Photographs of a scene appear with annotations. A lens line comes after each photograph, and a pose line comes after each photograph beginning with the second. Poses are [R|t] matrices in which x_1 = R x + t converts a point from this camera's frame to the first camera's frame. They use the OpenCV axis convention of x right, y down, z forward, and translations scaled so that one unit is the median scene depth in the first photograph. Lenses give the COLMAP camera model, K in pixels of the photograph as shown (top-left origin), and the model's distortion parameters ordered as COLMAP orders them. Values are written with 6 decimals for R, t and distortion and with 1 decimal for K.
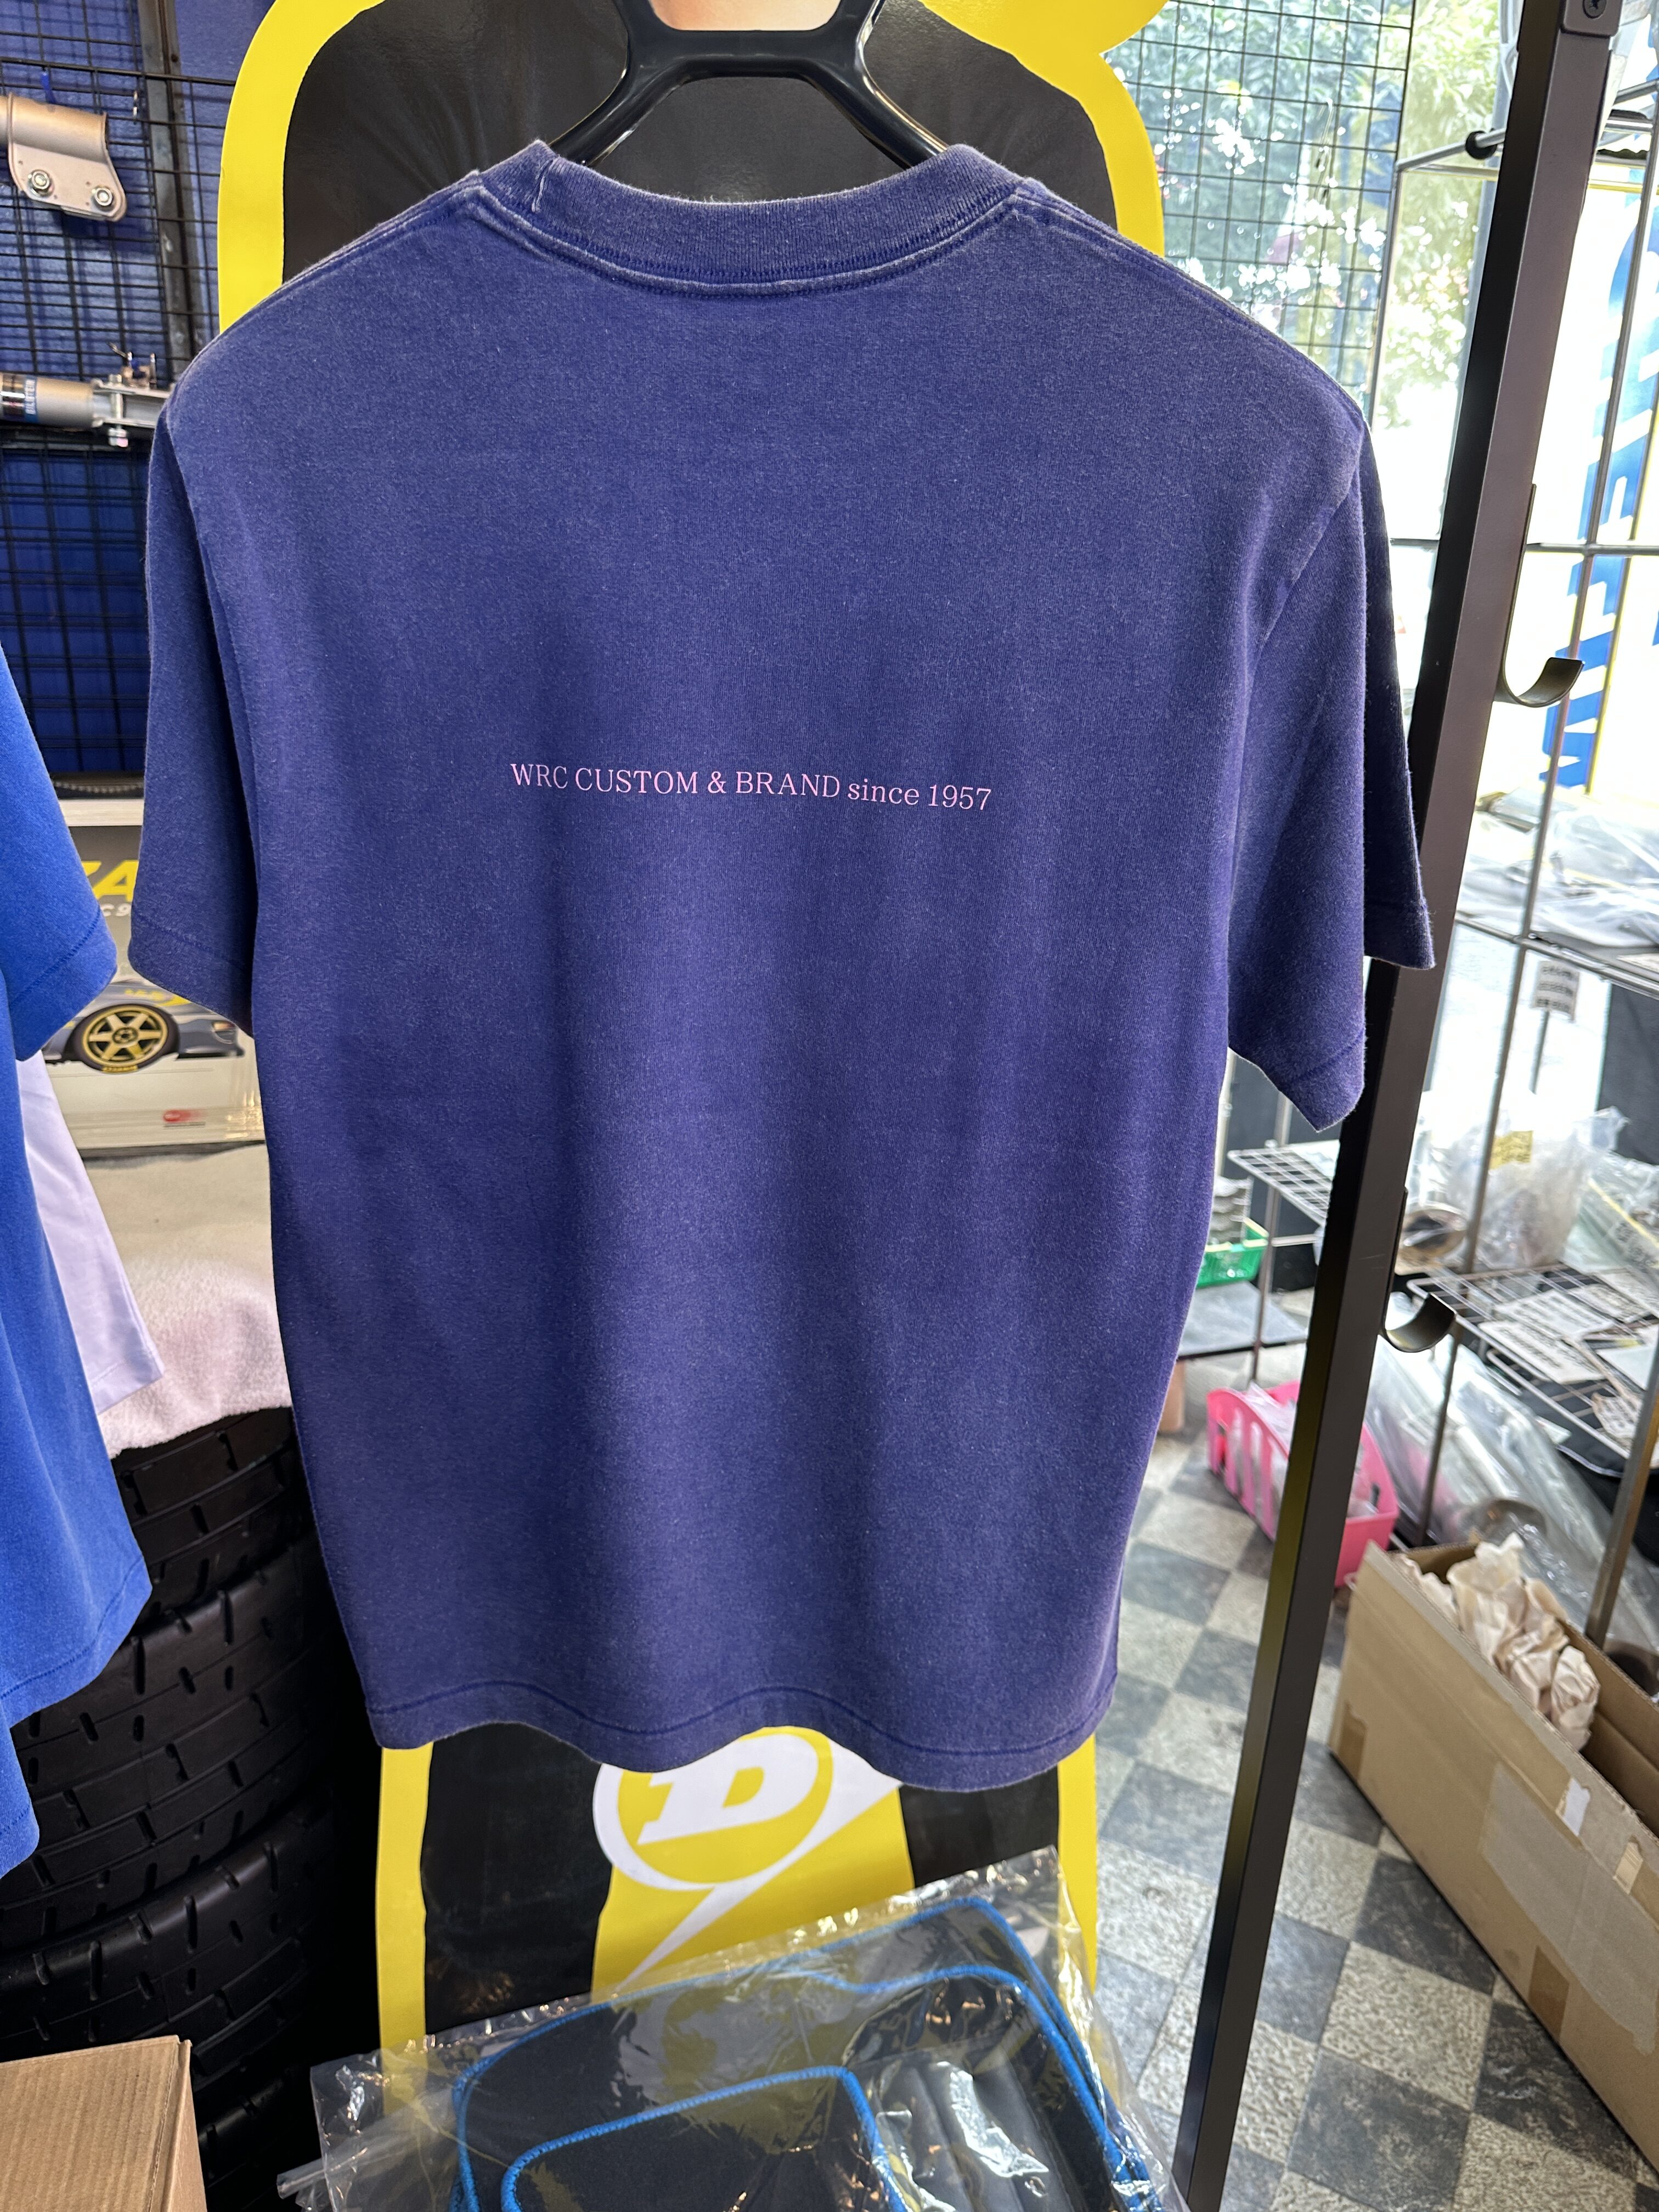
lens RADIAL K [[1569.1, 0, 795.4], [0, 1569.1, 1124.2], [0, 0, 1]] dist [-0.015914, -0.000775]
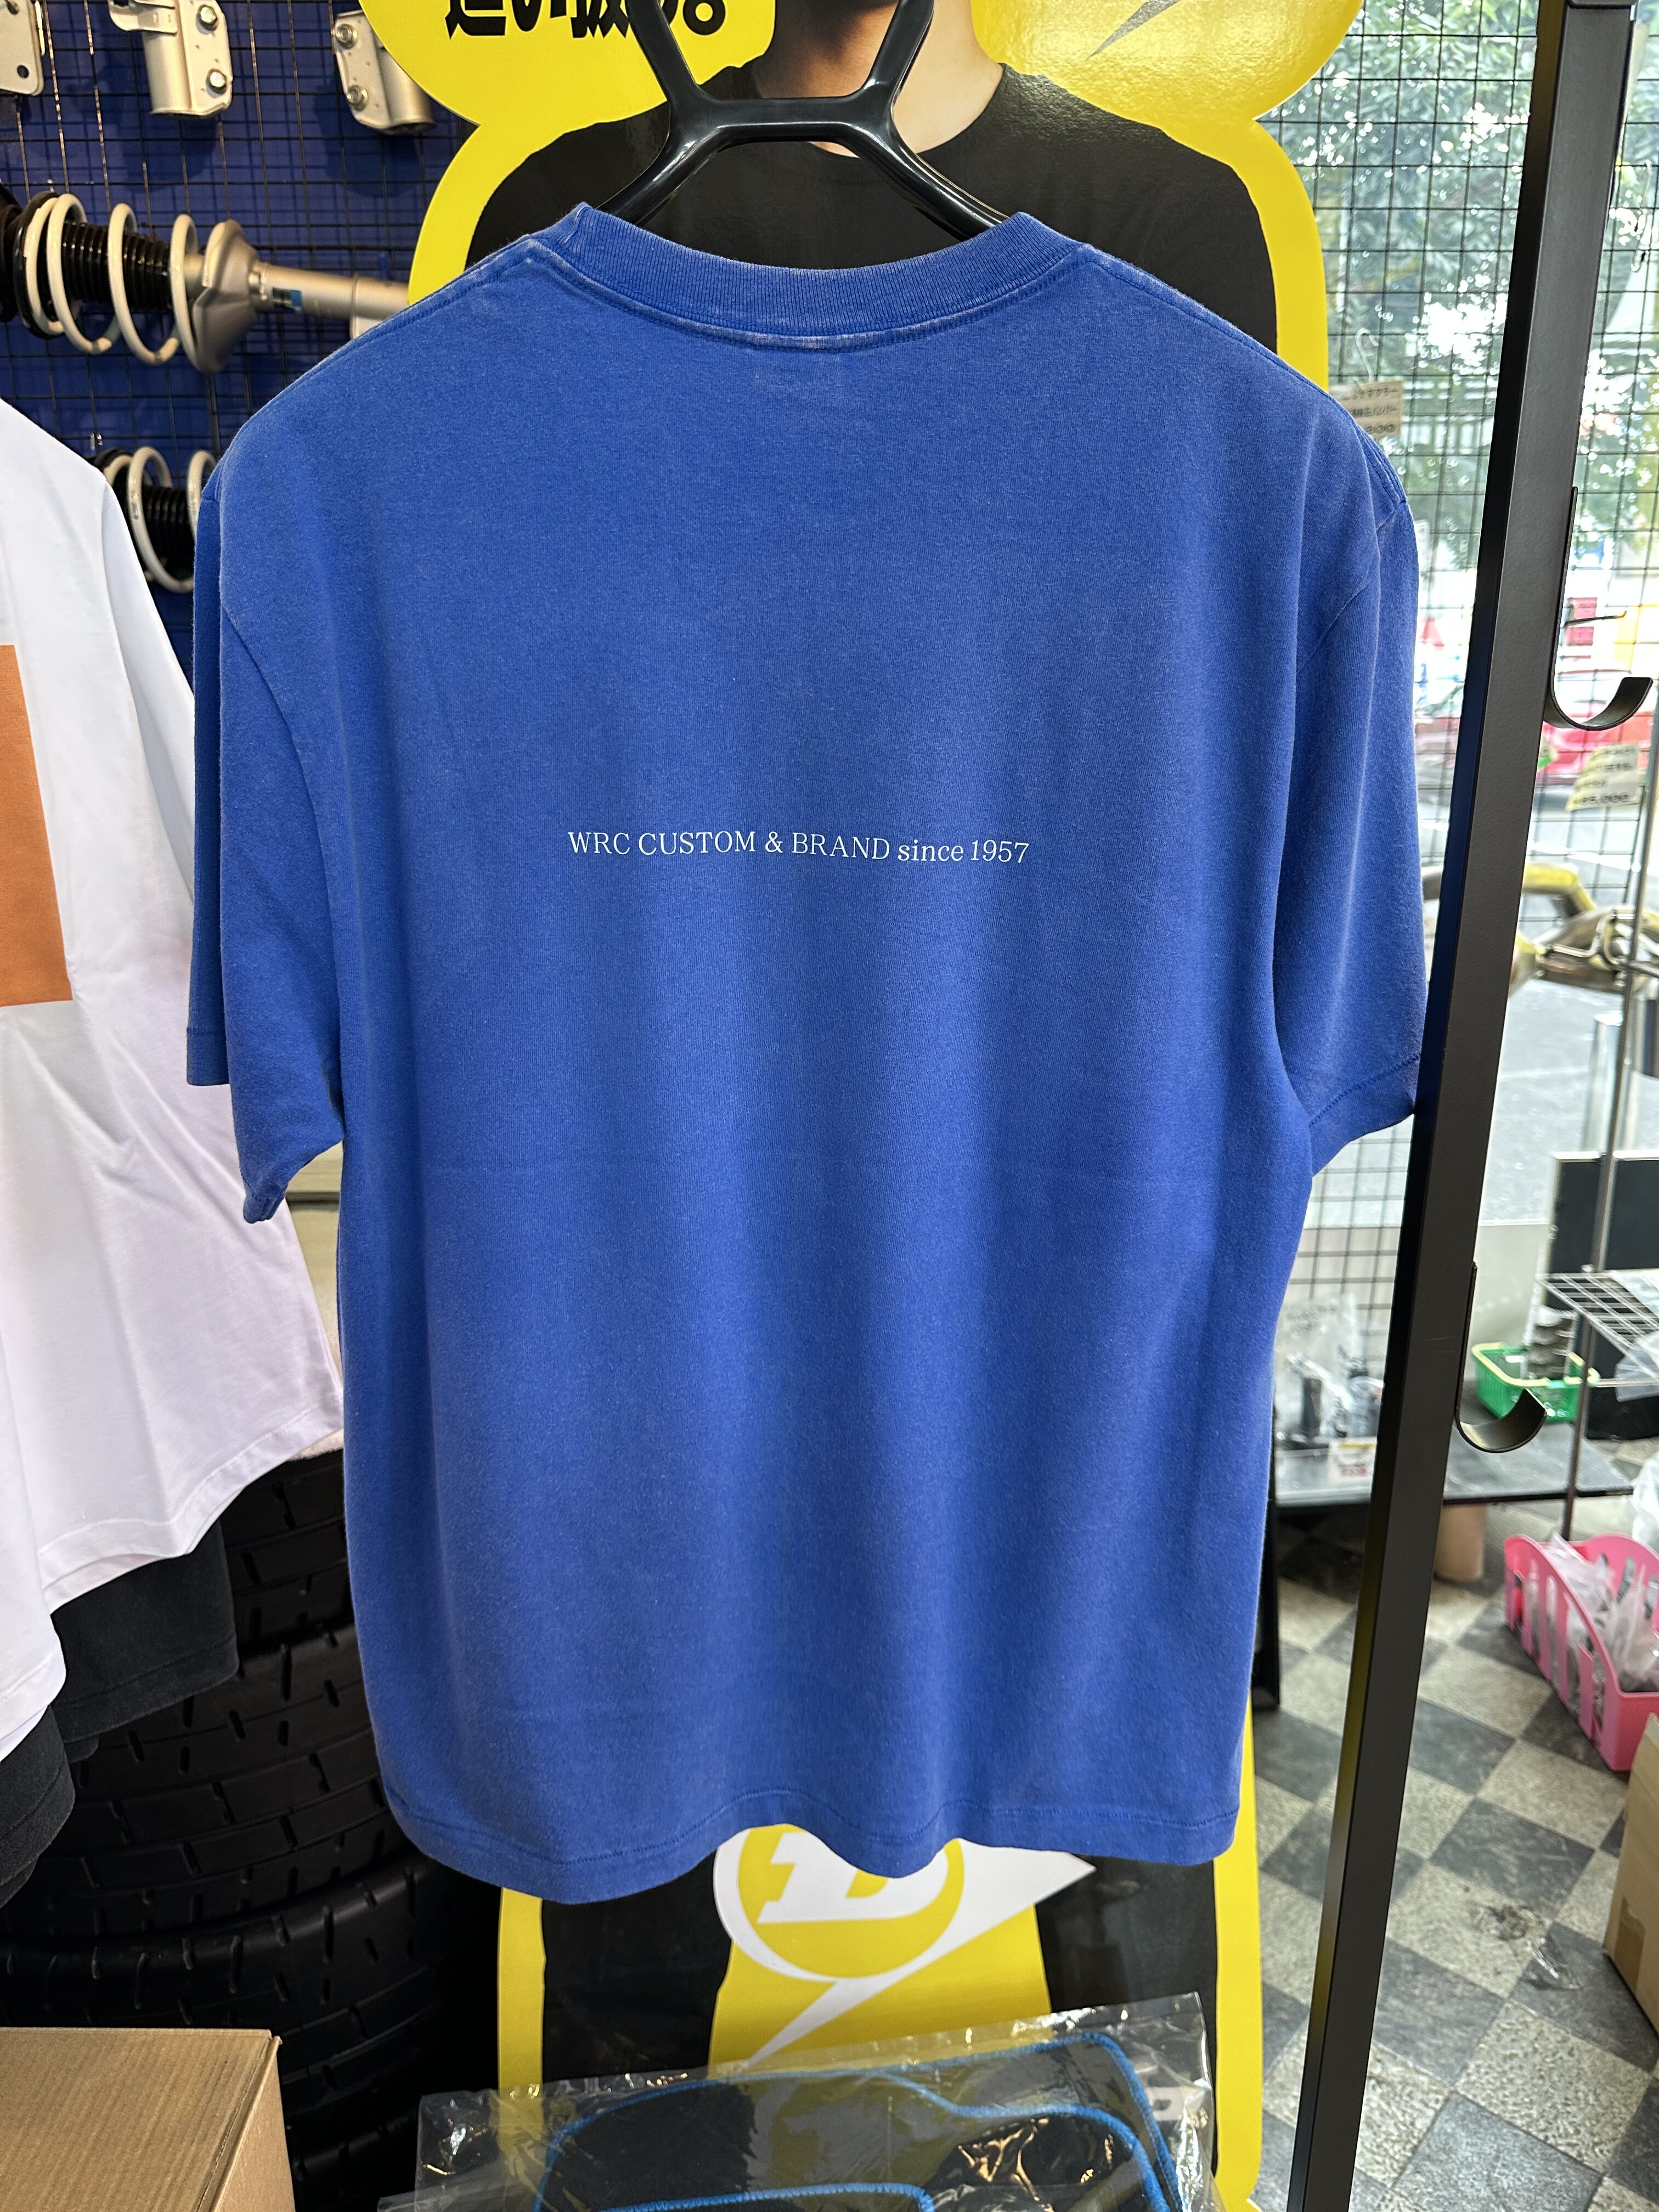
lens RADIAL K [[1569.1, 0, 812.9], [0, 1569.1, 1117.5], [0, 0, 1]] dist [-0.015914, -0.000775]
pose [[0.973190, 0.034052, -0.227469, 0.103673], [-0.050941, 0.996329, -0.068794, 0.015572], [0.224292, 0.078537, 0.971352, 0.009092]]
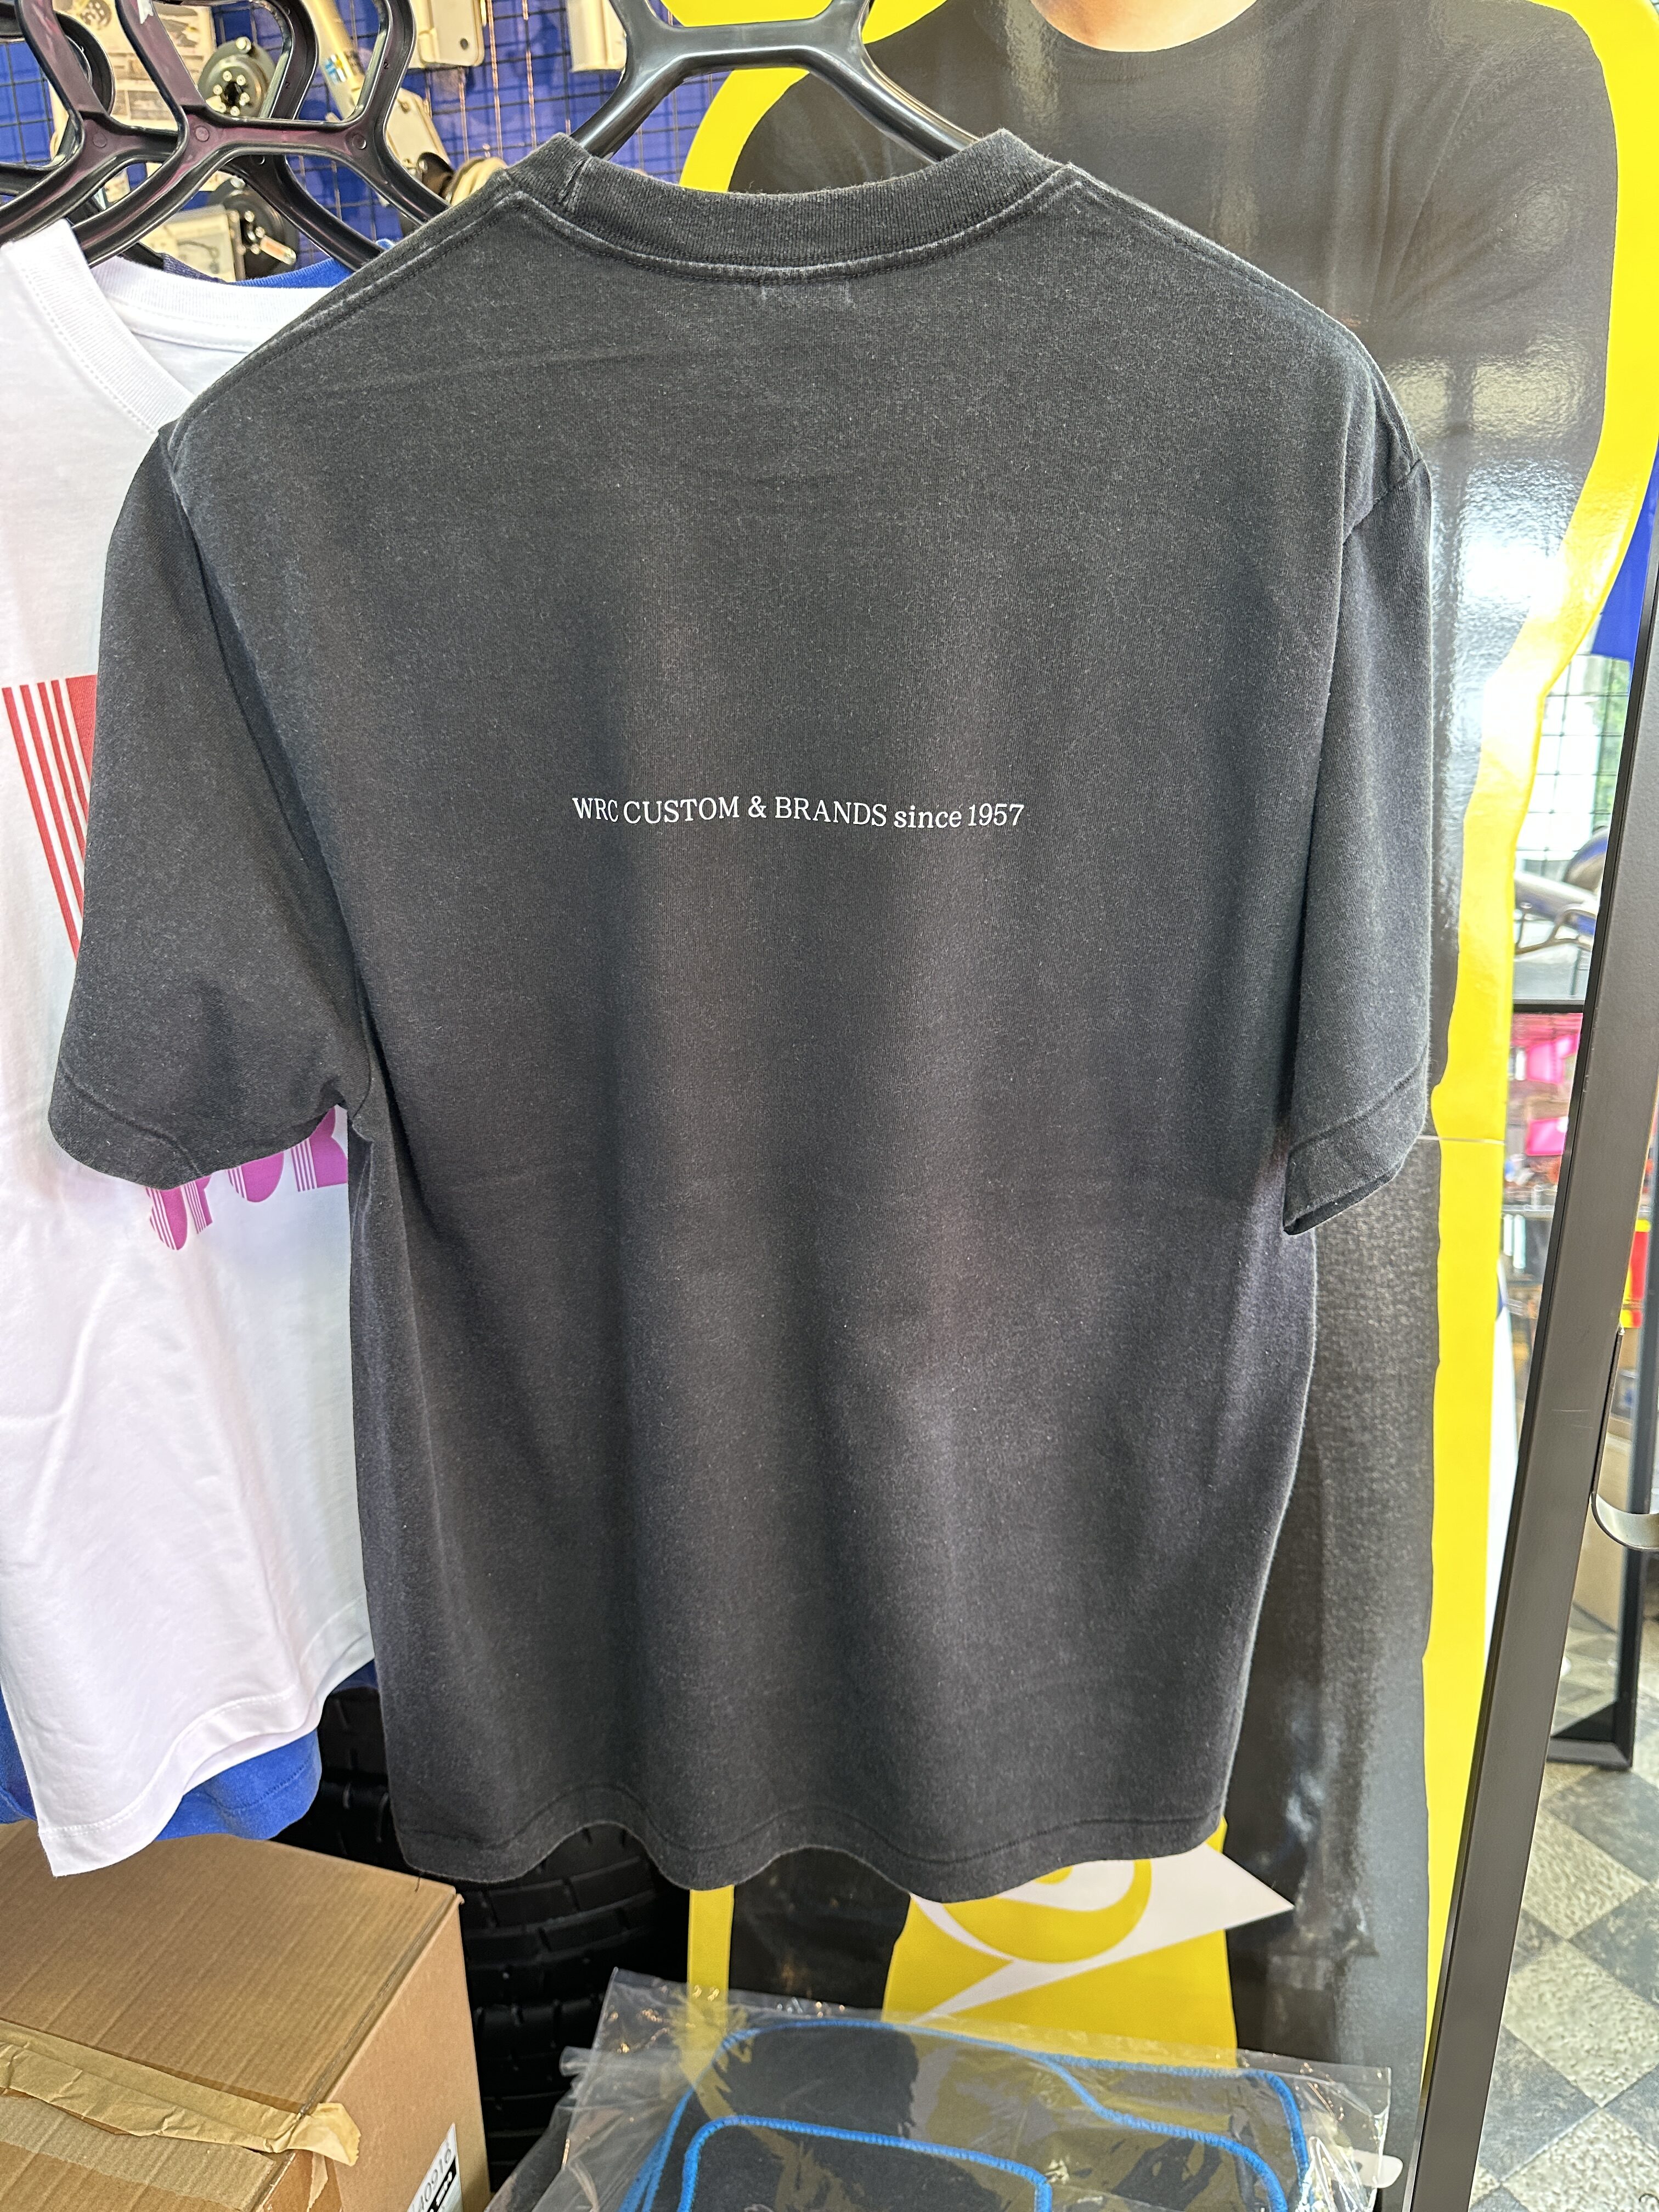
lens RADIAL K [[1569.1, 0, 820.9], [0, 1569.1, 1120.6], [0, 0, 1]] dist [-0.015914, -0.000775]
pose [[0.860012, 0.118358, -0.496358, 0.198909], [-0.132995, 0.991099, 0.005898, -0.009849], [0.492638, 0.060941, 0.868098, 0.060118]]
